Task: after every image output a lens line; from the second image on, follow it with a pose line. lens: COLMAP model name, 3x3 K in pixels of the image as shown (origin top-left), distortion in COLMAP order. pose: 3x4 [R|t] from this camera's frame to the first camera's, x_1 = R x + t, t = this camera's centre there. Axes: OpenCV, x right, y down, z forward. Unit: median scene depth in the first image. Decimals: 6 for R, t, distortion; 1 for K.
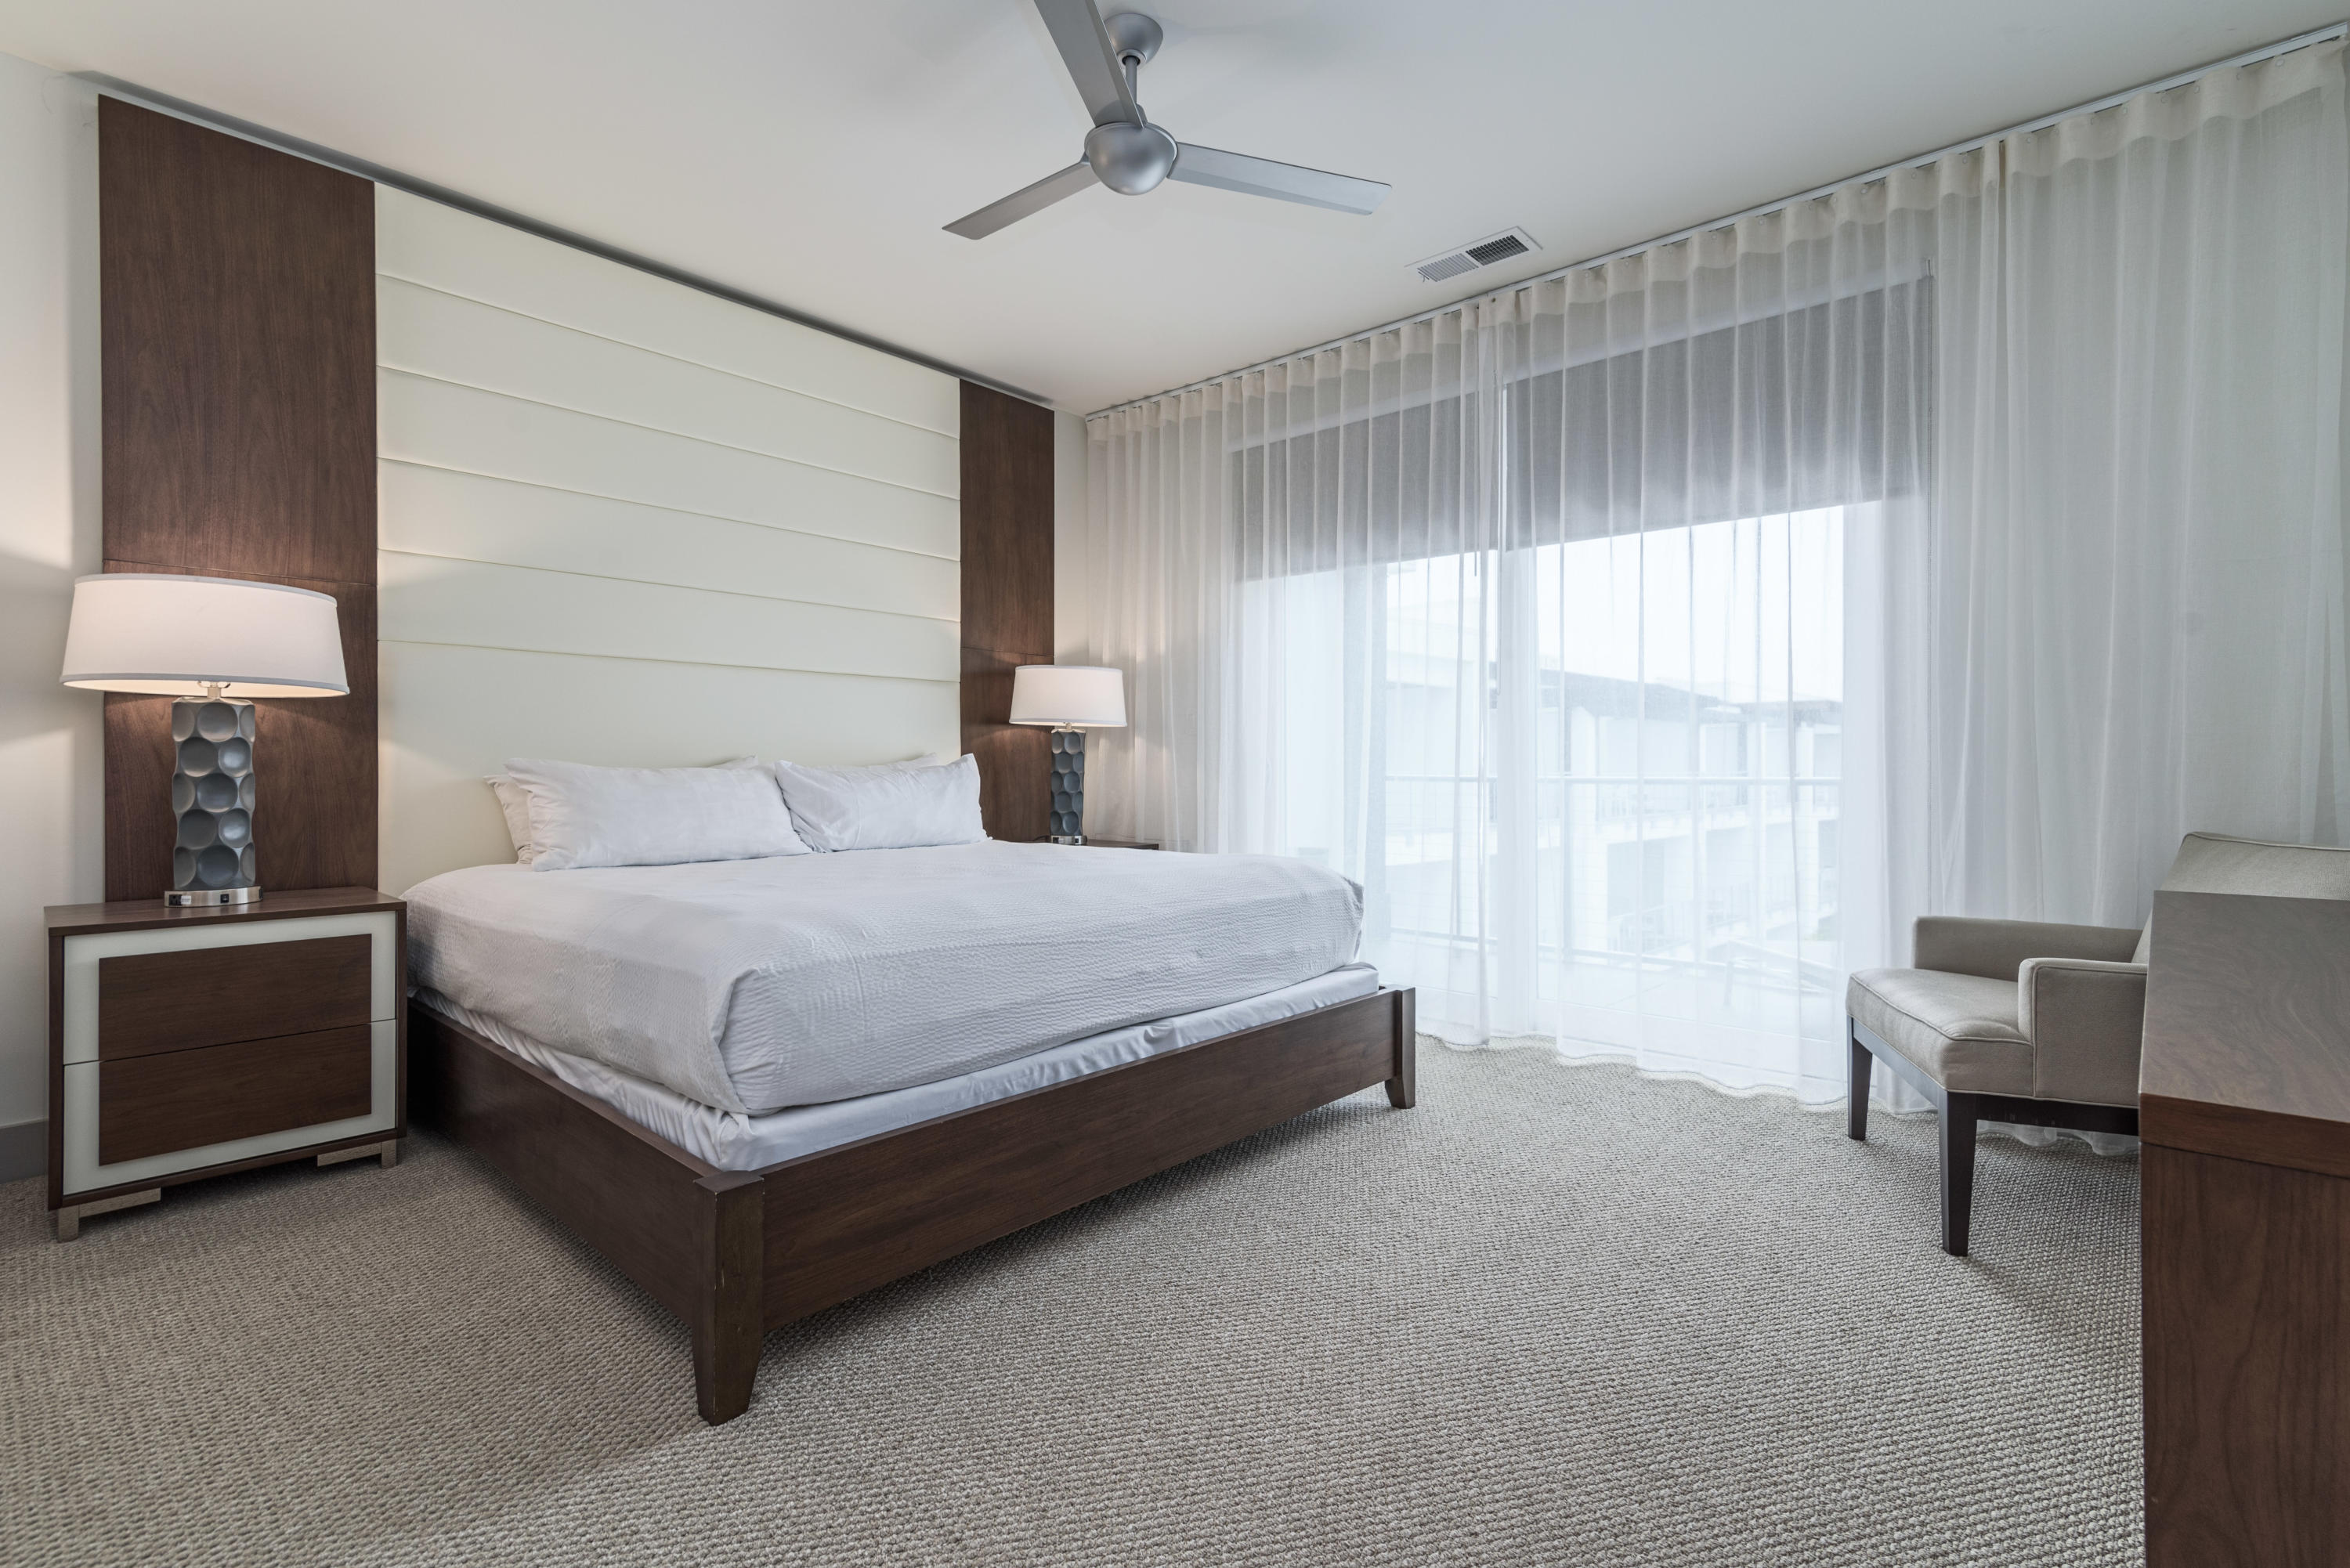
lens RADIAL K [[1069.0, 0, 1185.9], [0, 1069.0, 779.4], [0, 0, 1]] dist [0.018087, -0.002442]
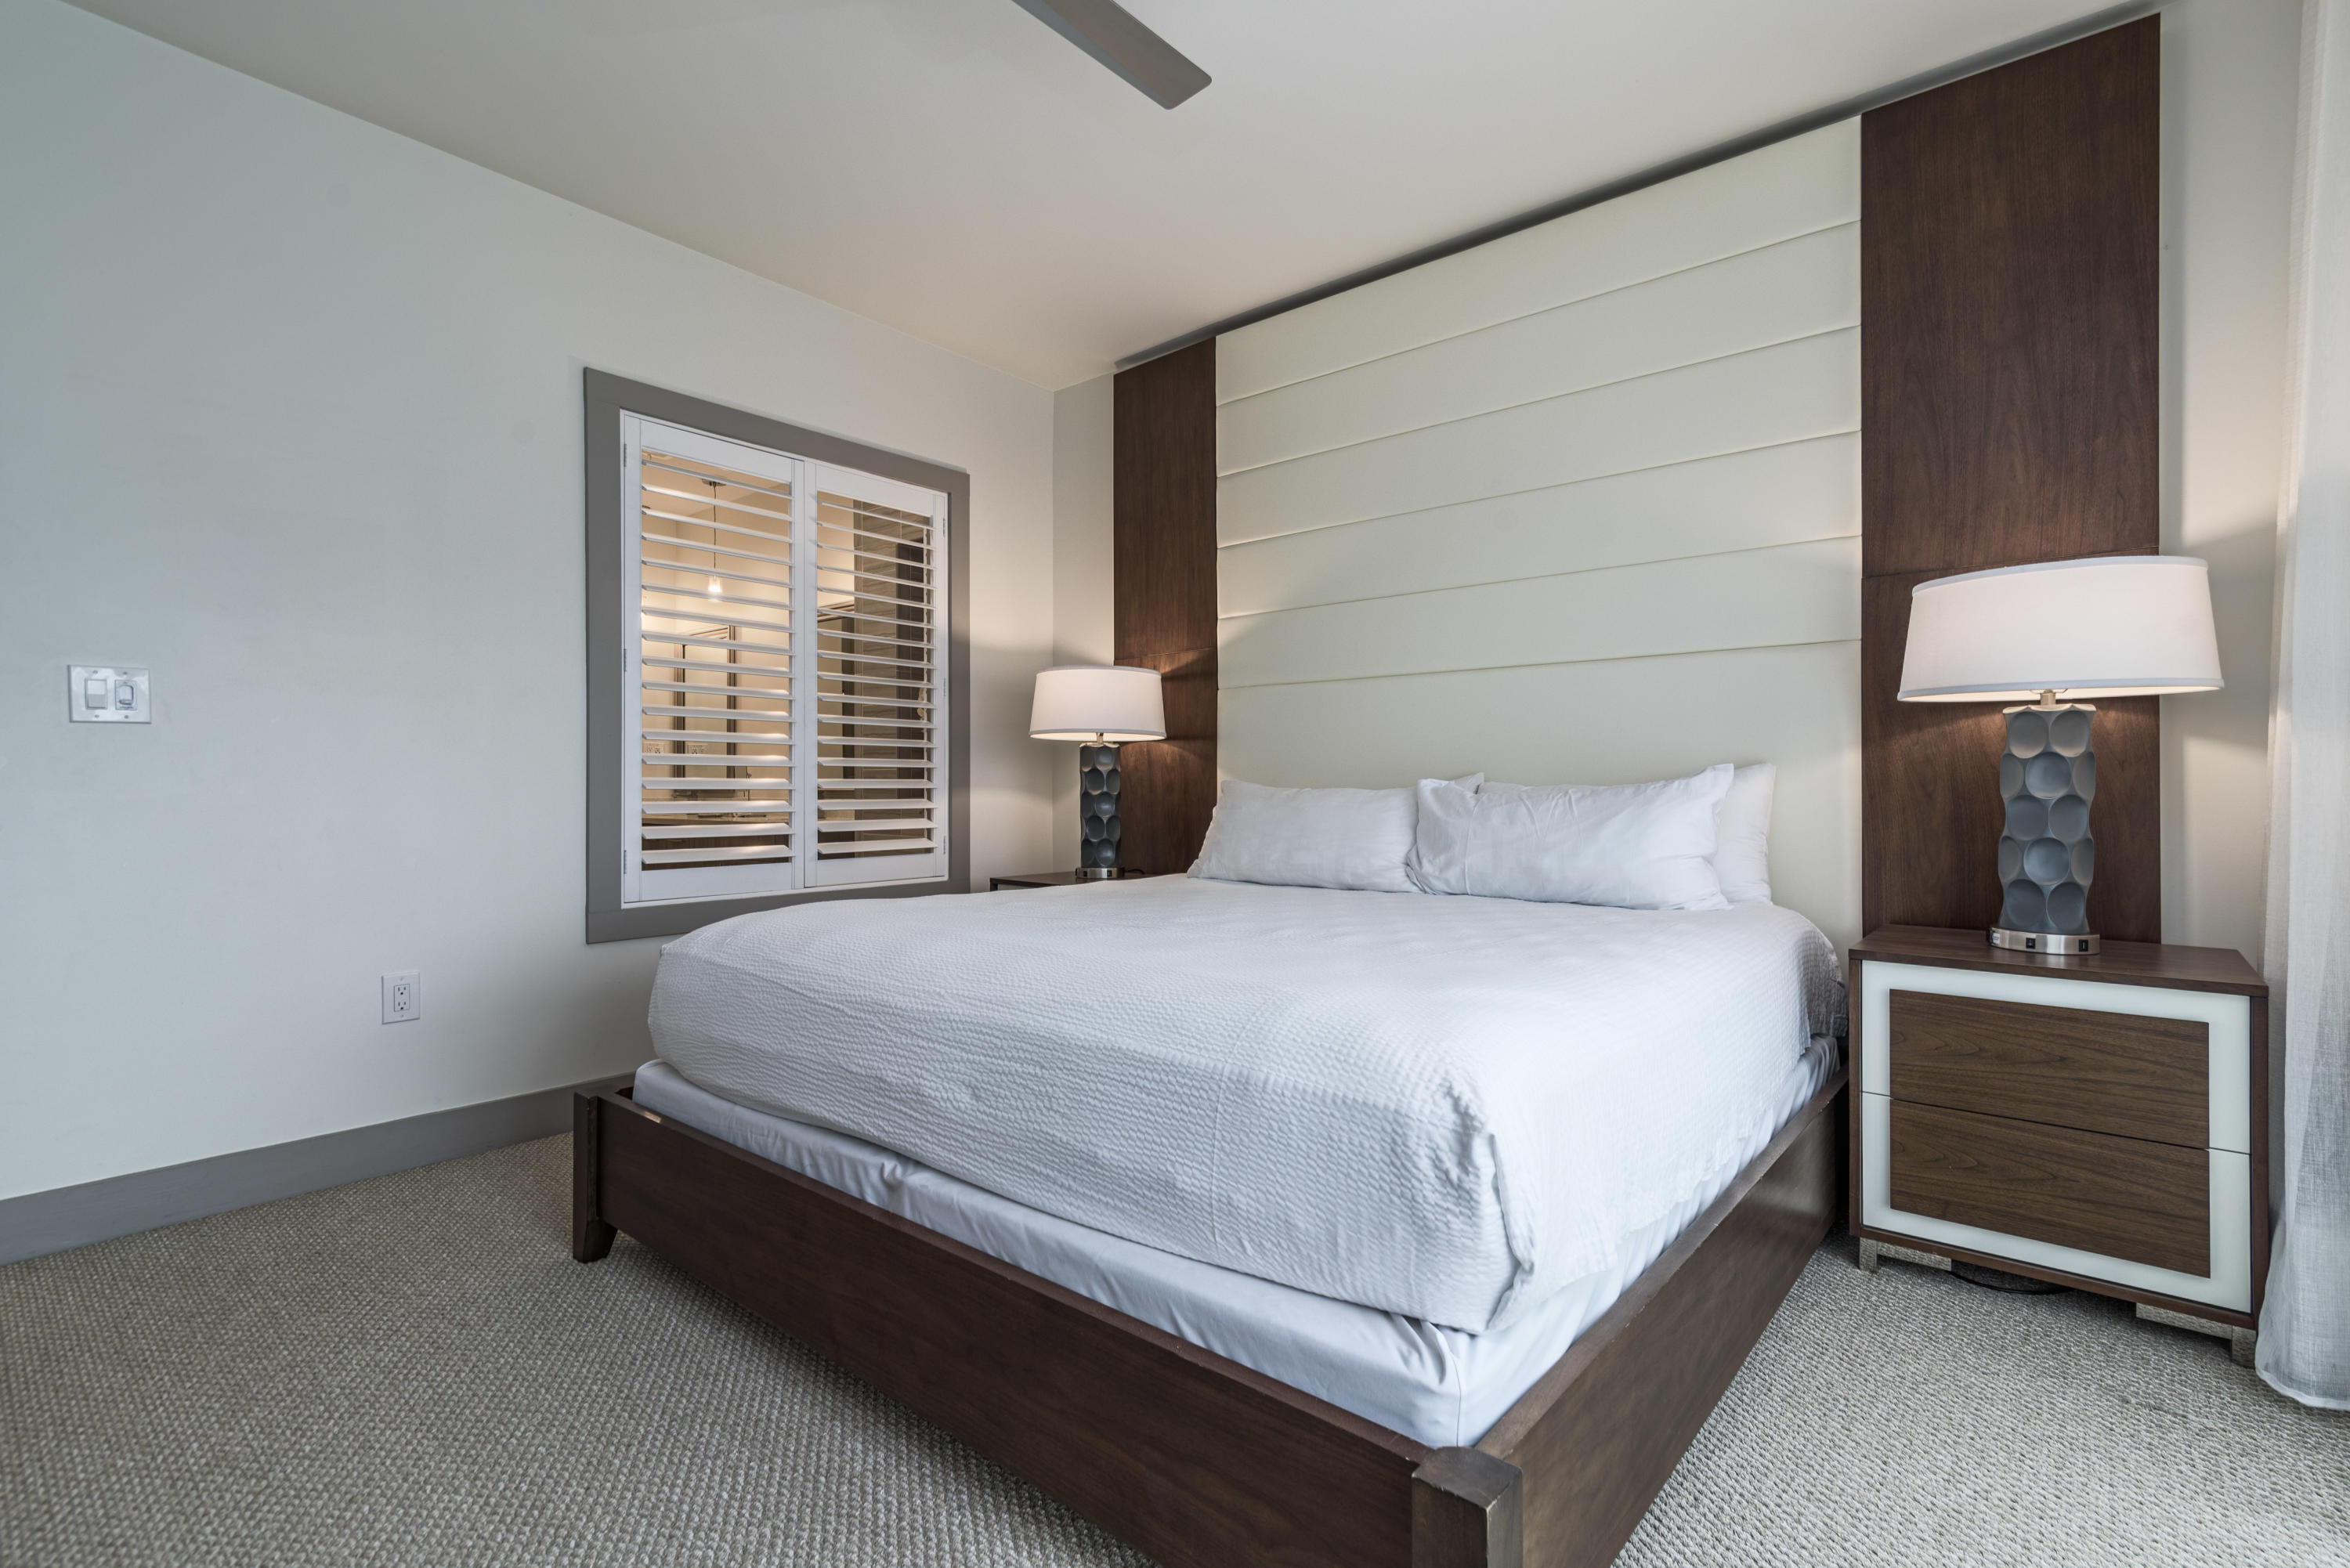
lens RADIAL K [[1069.0, 0, 1186.9], [0, 1069.0, 780.3], [0, 0, 1]] dist [0.018087, -0.002442]
pose [[0.035125, -0.006671, -0.999361, 0.577308], [-0.009376, 0.999932, -0.007005, -0.011652], [0.999339, 0.009617, 0.035060, 1.006500]]
